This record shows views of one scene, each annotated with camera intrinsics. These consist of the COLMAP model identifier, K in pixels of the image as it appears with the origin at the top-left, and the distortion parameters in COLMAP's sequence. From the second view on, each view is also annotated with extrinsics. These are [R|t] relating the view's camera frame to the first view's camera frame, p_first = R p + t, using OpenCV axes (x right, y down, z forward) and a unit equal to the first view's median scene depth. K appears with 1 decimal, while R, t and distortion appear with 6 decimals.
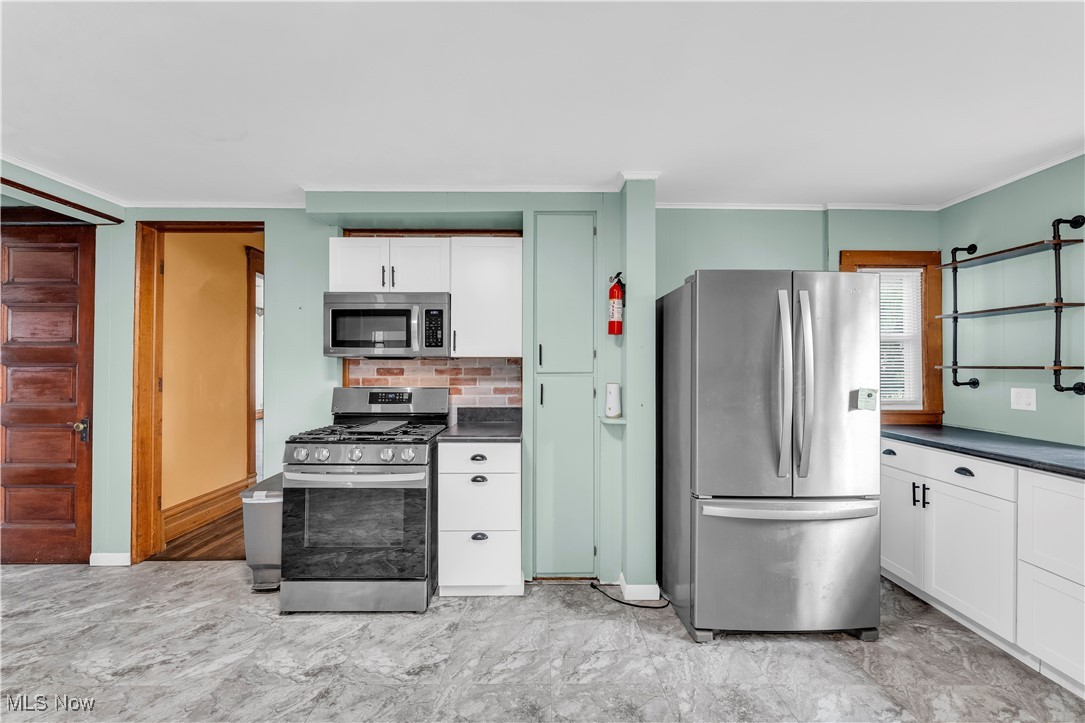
lens RADIAL K [[441.8, 0, 537.4], [0, 441.8, 362.4], [0, 0, 1]] dist [0.000792, 0.000037]
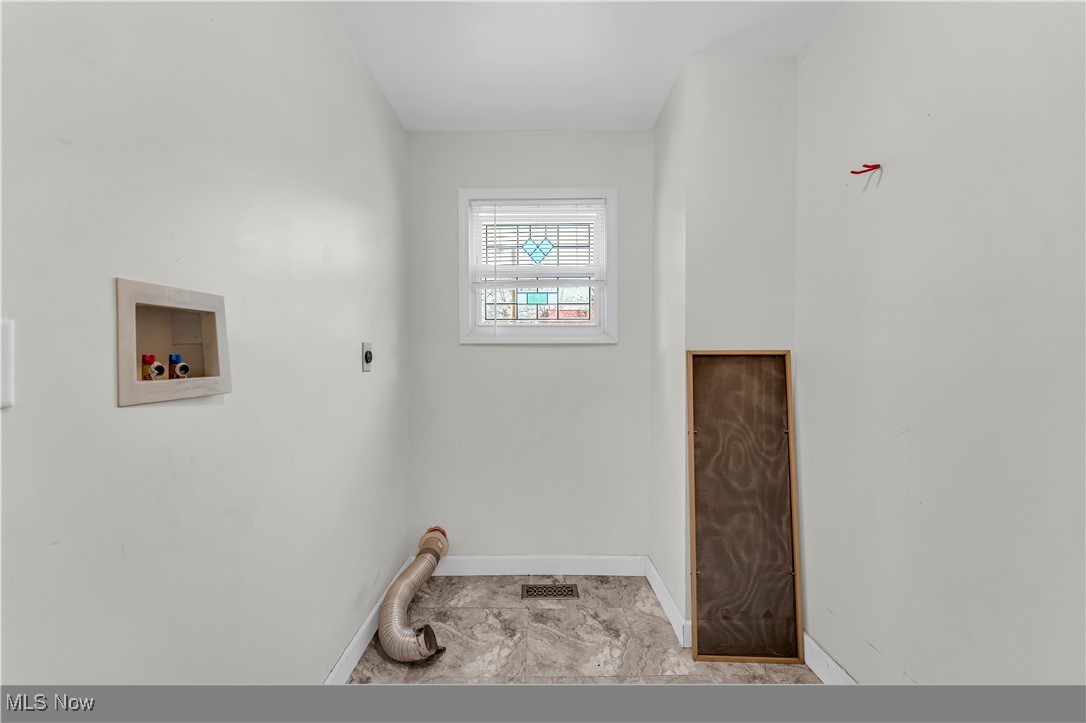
lens RADIAL K [[442.2, 0, 541.8], [0, 442.2, 359.7], [0, 0, 1]] dist [0.000792, 0.000037]
pose [[0.023590, 0.001180, 0.999721, -1.079216], [-0.008586, 0.999963, -0.000978, 0.051834], [-0.999685, -0.008560, 0.023599, 0.643242]]
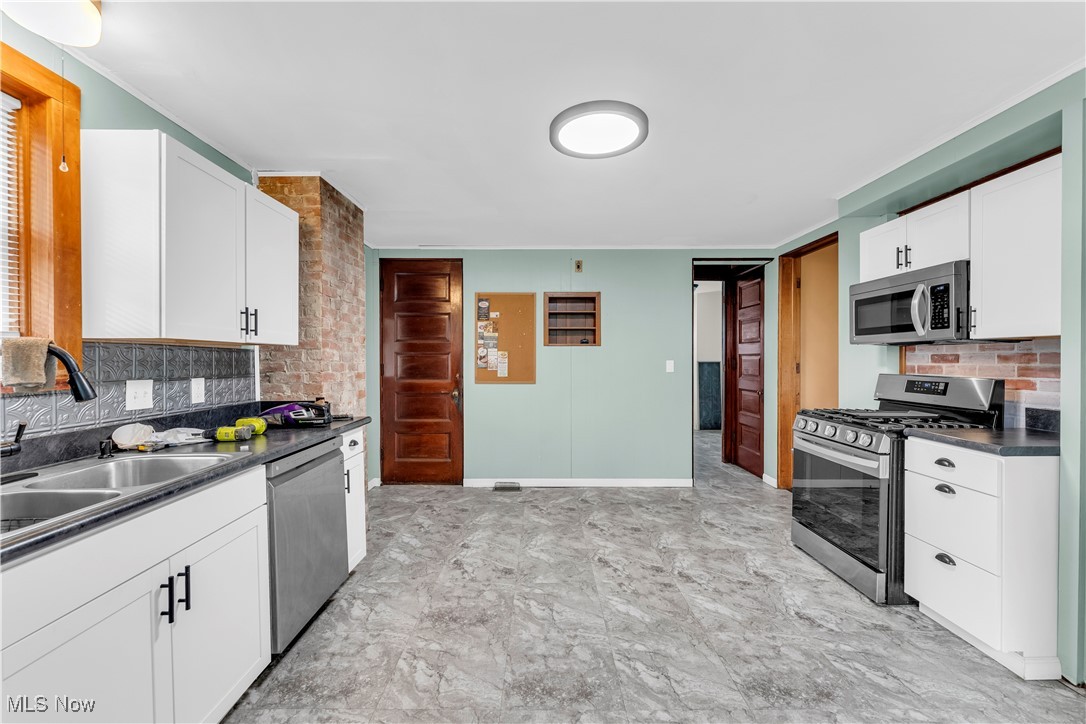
lens RADIAL K [[442.2, 0, 540.1], [0, 442.2, 363.1], [0, 0, 1]] dist [0.000792, 0.000037]
pose [[-0.006726, 0.008889, -0.999938, 0.622762], [0.014436, 0.999857, 0.008791, 0.012378], [0.999873, -0.014376, -0.006854, 0.235365]]
